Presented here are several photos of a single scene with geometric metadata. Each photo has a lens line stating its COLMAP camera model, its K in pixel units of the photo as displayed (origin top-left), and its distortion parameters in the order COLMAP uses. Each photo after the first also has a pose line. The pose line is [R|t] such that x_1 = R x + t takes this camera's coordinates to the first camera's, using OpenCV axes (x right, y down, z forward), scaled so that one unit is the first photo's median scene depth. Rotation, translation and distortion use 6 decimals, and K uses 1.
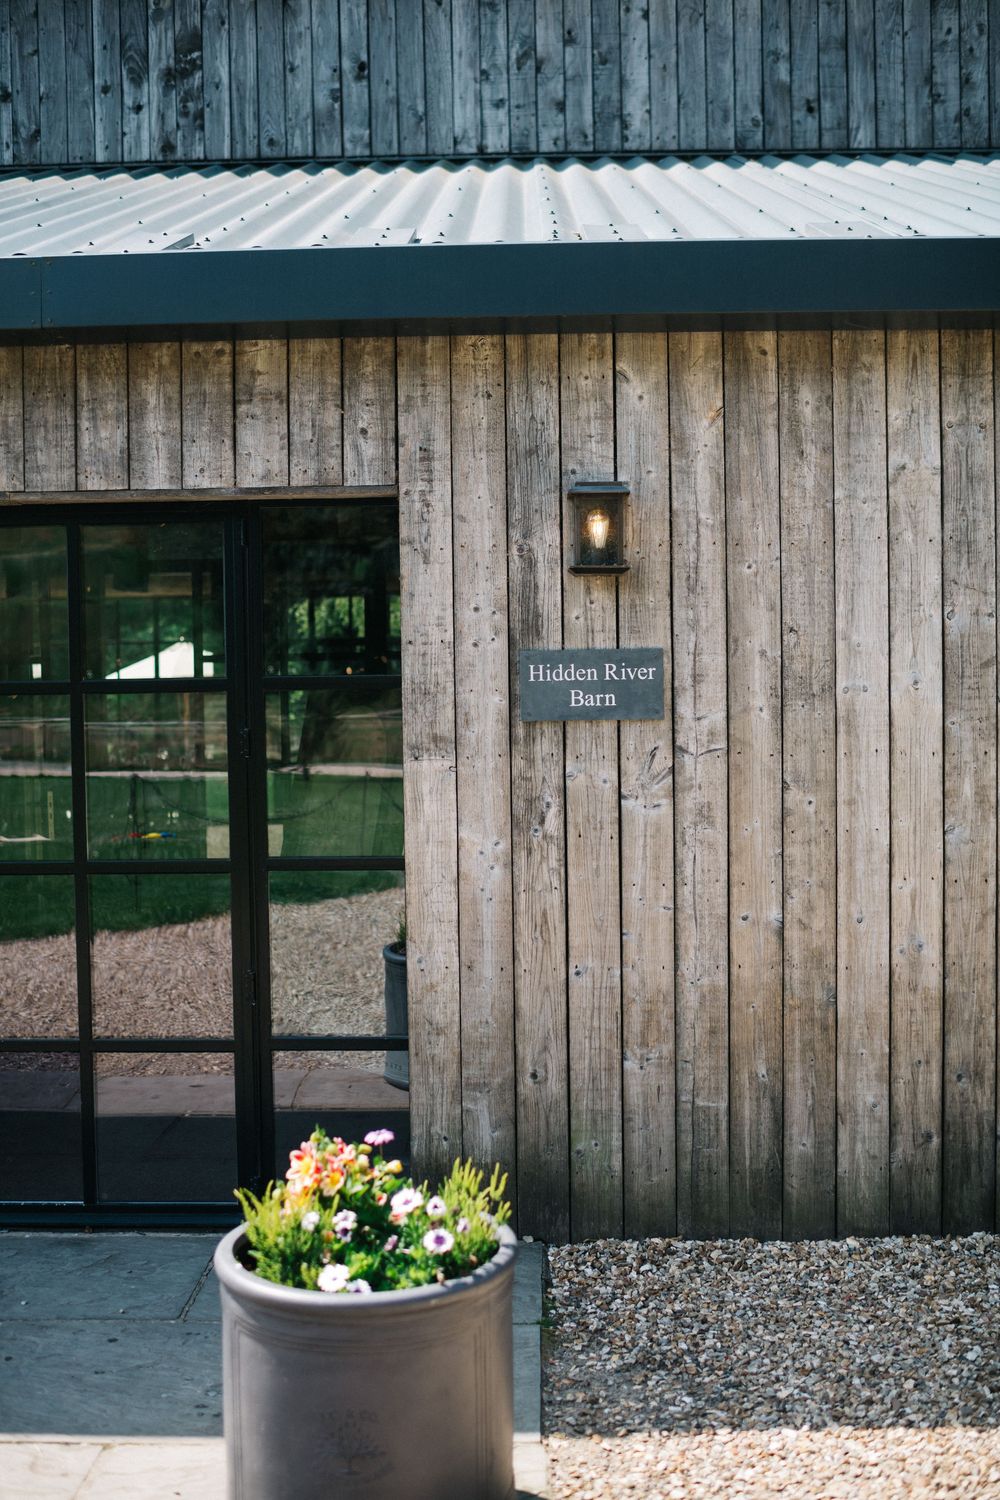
lens RADIAL K [[1526.9, 0, 500.0], [0, 1526.9, 750.0], [0, 0, 1]] dist [-0.057707, -0.010653]
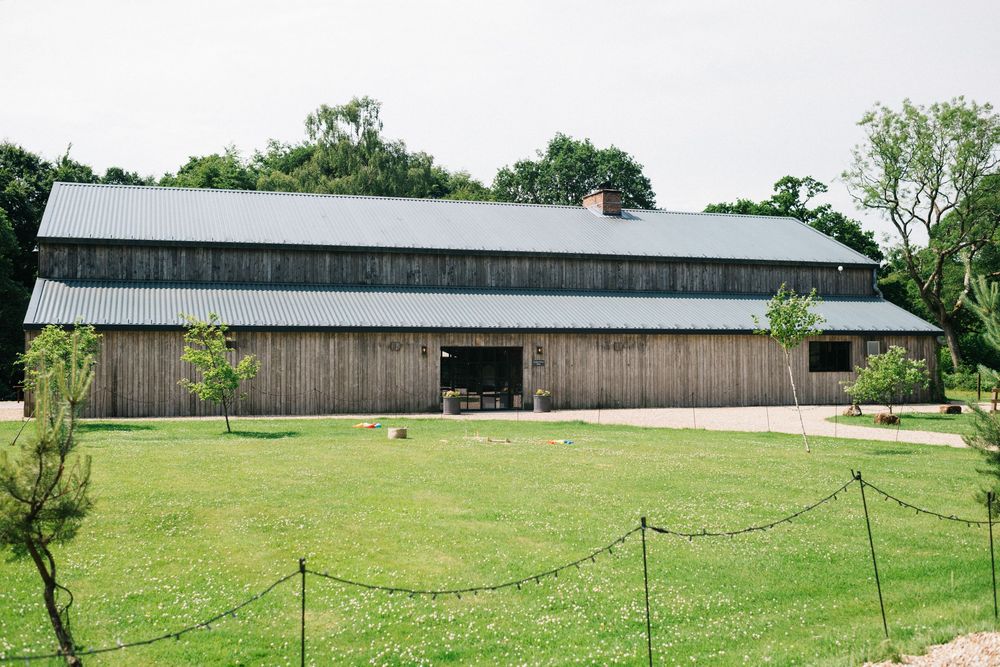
lens RADIAL K [[1017.9, 0, 500.0], [0, 1017.9, 333.5], [0, 0, 1]] dist [-0.057707, -0.010653]
pose [[0.940403, 0.016940, 0.339641, -2.922684], [0.005763, 0.997821, -0.065723, 0.248096], [-0.340014, 0.063764, 0.938256, -6.362600]]
